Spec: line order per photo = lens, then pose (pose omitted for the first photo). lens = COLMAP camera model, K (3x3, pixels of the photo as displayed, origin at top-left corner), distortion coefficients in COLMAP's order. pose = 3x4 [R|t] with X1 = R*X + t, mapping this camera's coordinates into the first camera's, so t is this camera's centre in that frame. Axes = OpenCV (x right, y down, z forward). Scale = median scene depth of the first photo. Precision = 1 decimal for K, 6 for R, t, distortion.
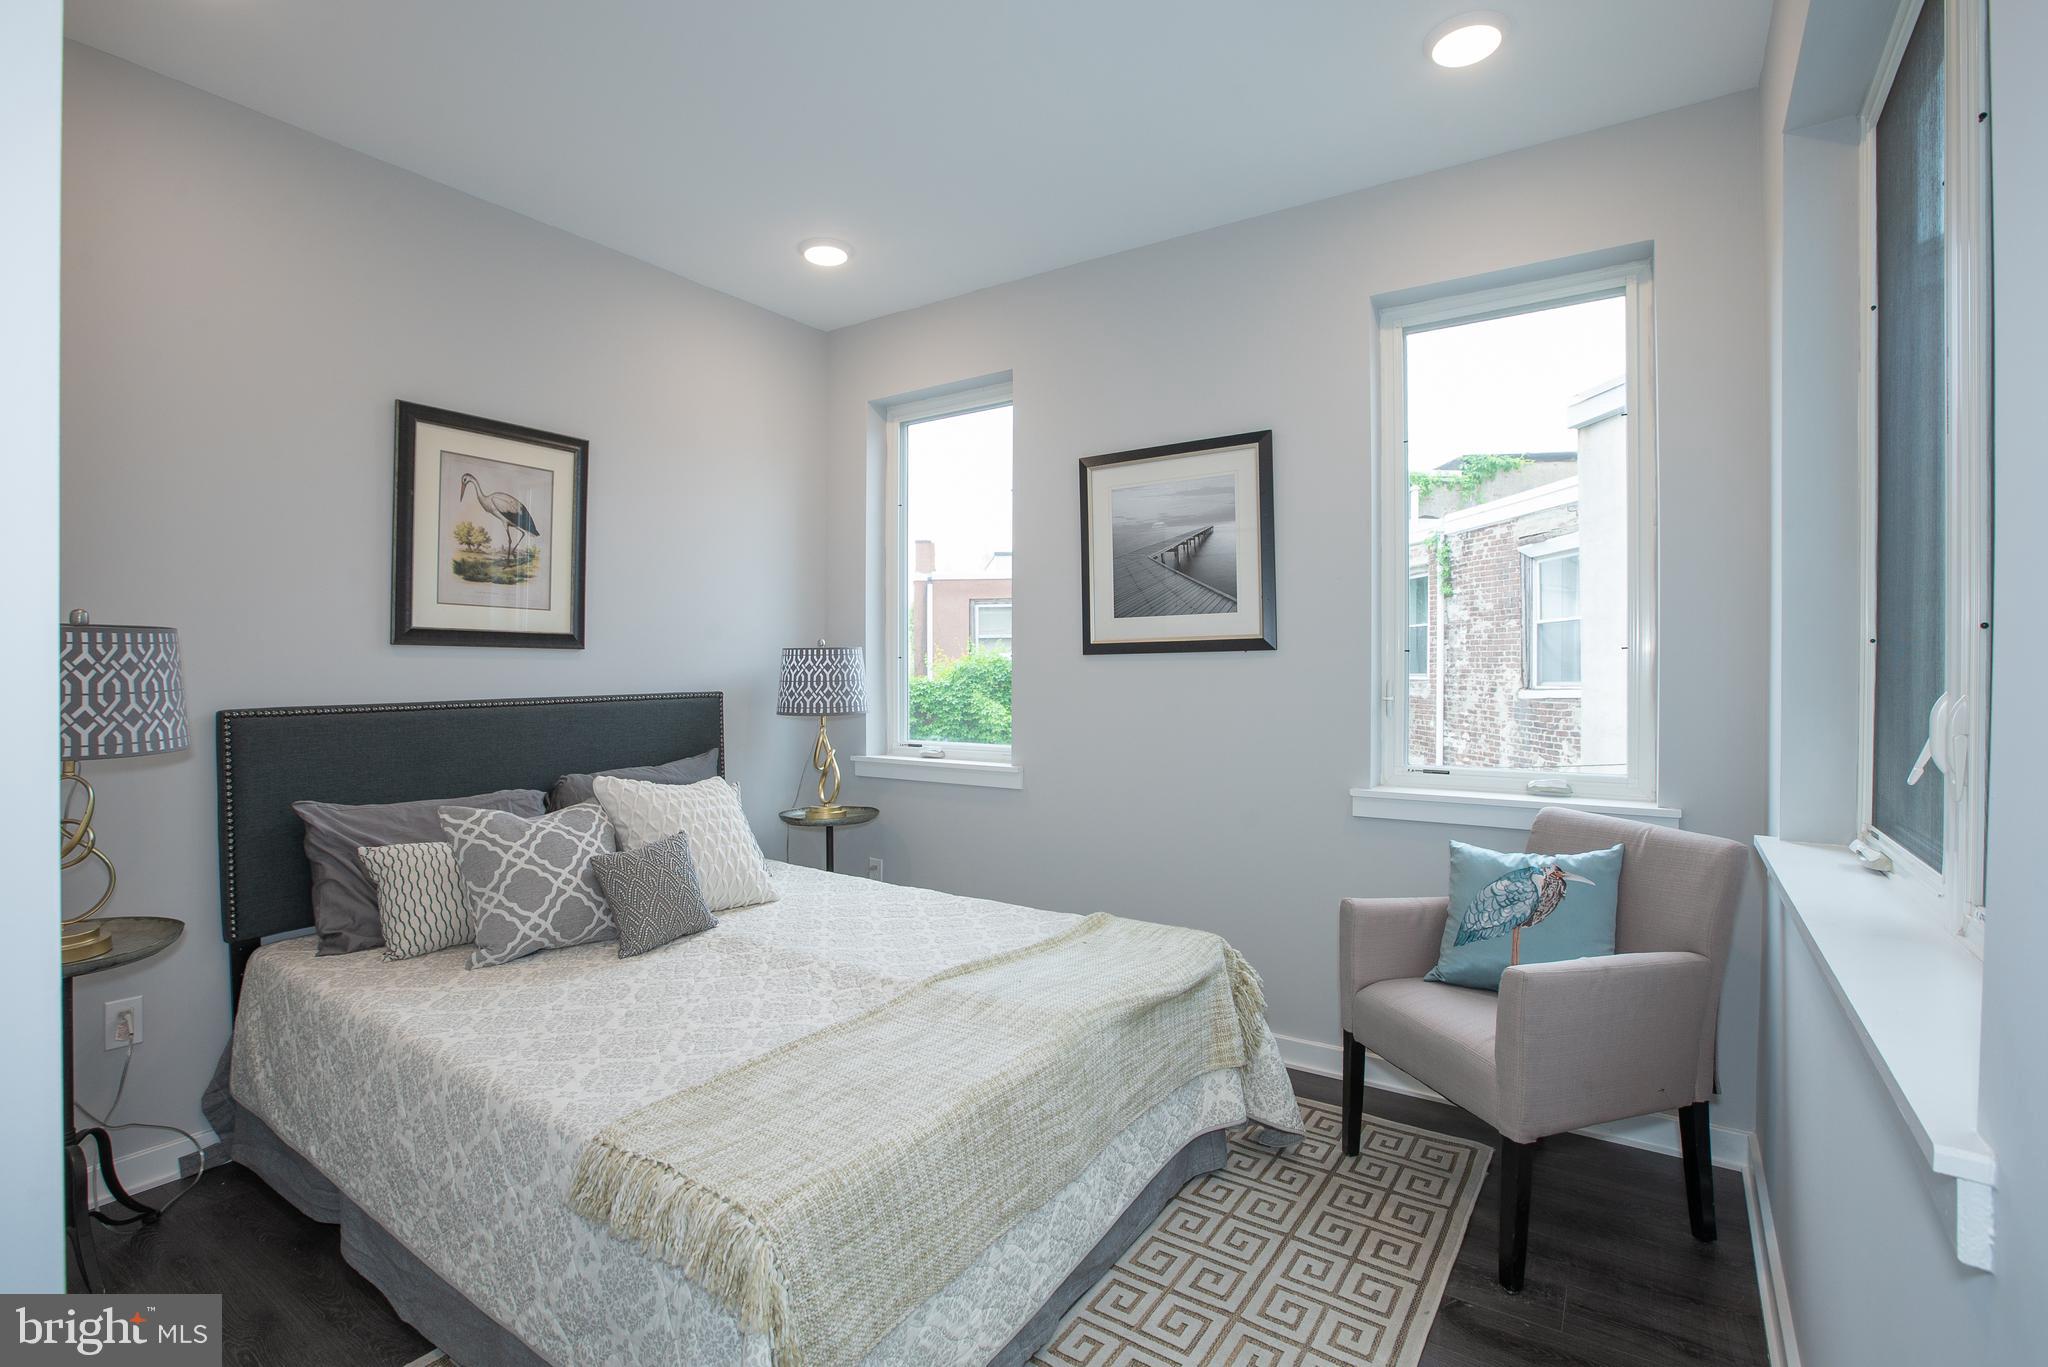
lens RADIAL K [[953.3, 0, 993.3], [0, 953.3, 674.6], [0, 0, 1]] dist [-0.051532, 0.019067]
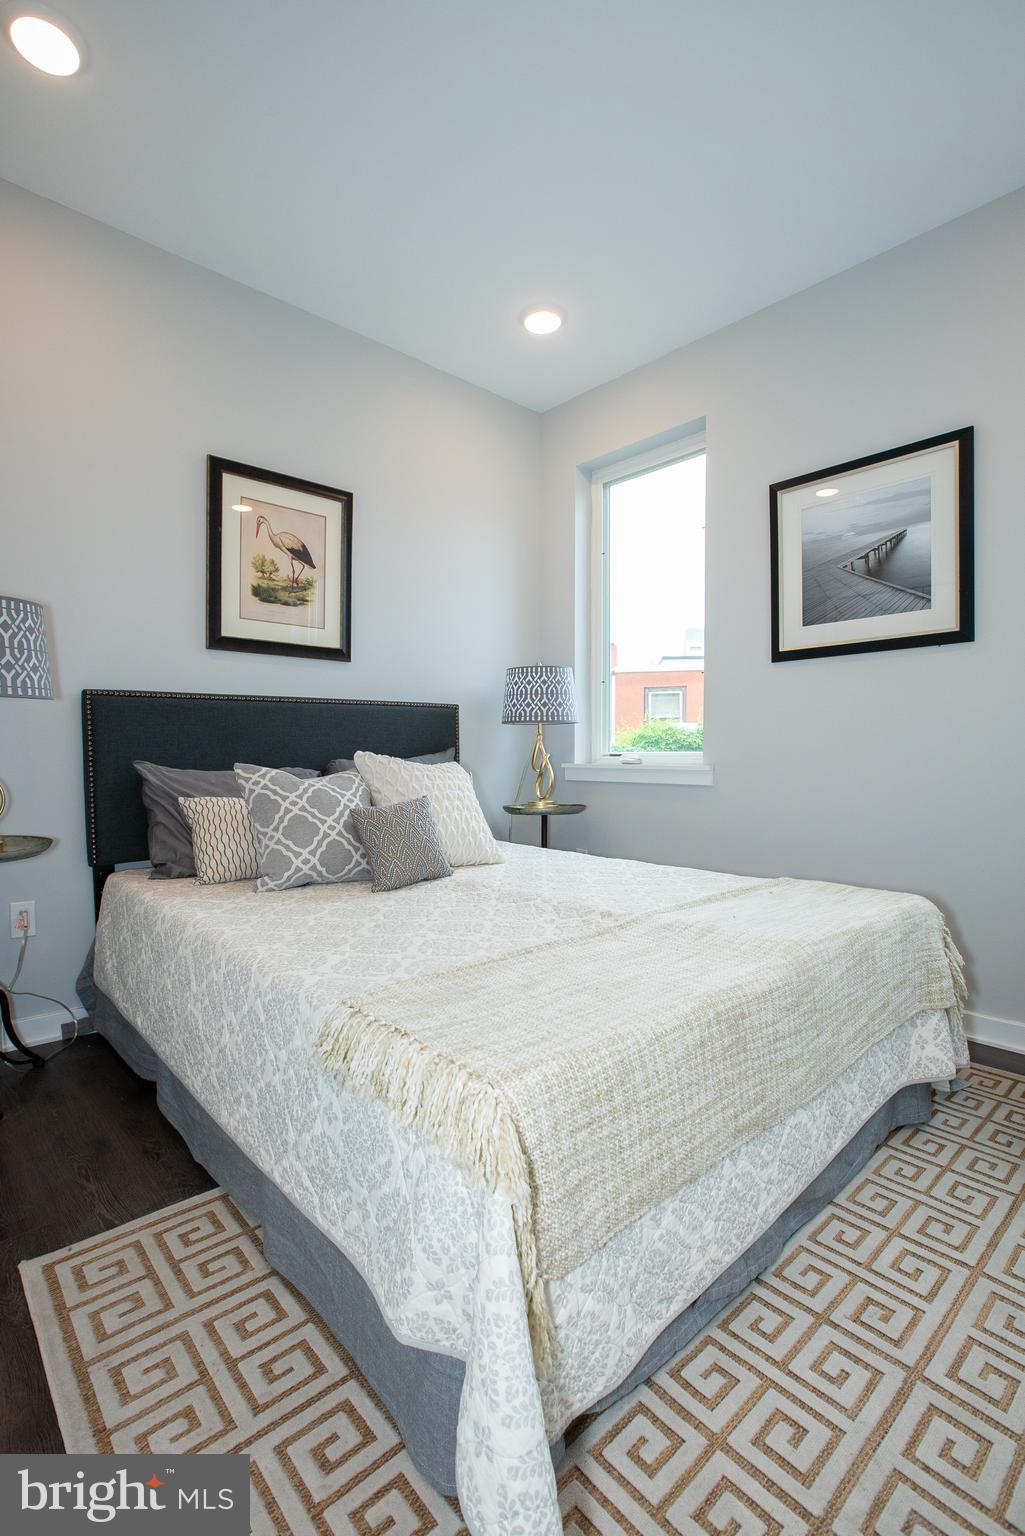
lens RADIAL K [[715.0, 0, 484.8], [0, 715.0, 781.0], [0, 0, 1]] dist [-0.051532, 0.019067]
pose [[0.971979, 0.012553, -0.234731, -0.045225], [-0.004338, 0.999361, 0.035479, 0.114385], [0.235026, -0.033467, 0.971413, 0.146968]]
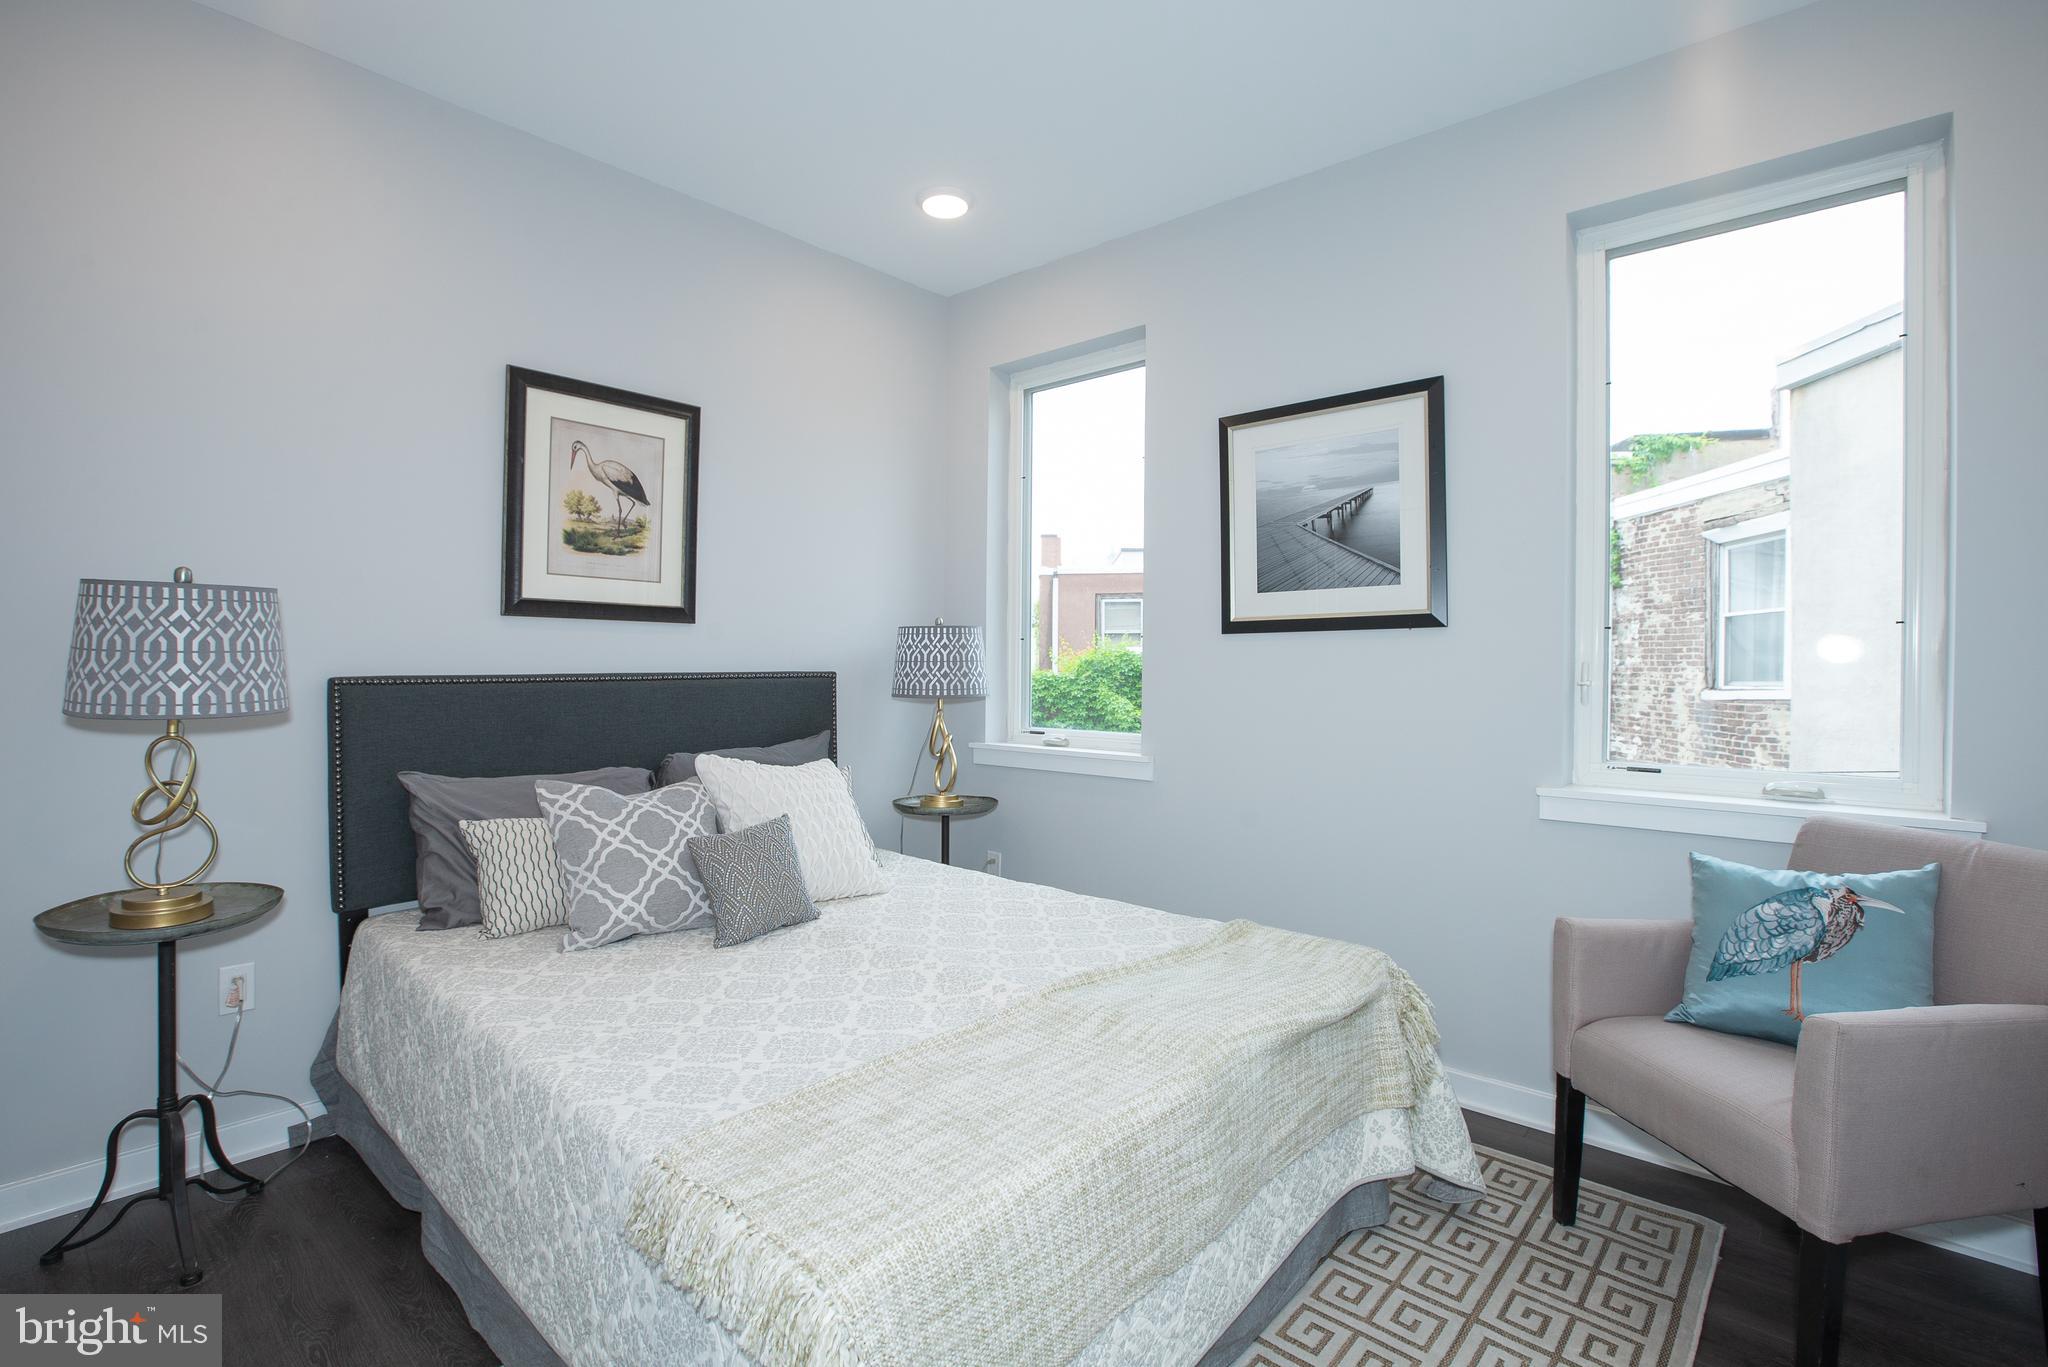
lens RADIAL K [[953.3, 0, 992.5], [0, 953.3, 668.4], [0, 0, 1]] dist [-0.051532, 0.019067]
pose [[0.991274, 0.010122, -0.131428, -0.003844], [-0.010504, 0.999942, -0.002217, 0.021084], [0.131398, 0.003578, 0.991323, 0.094998]]
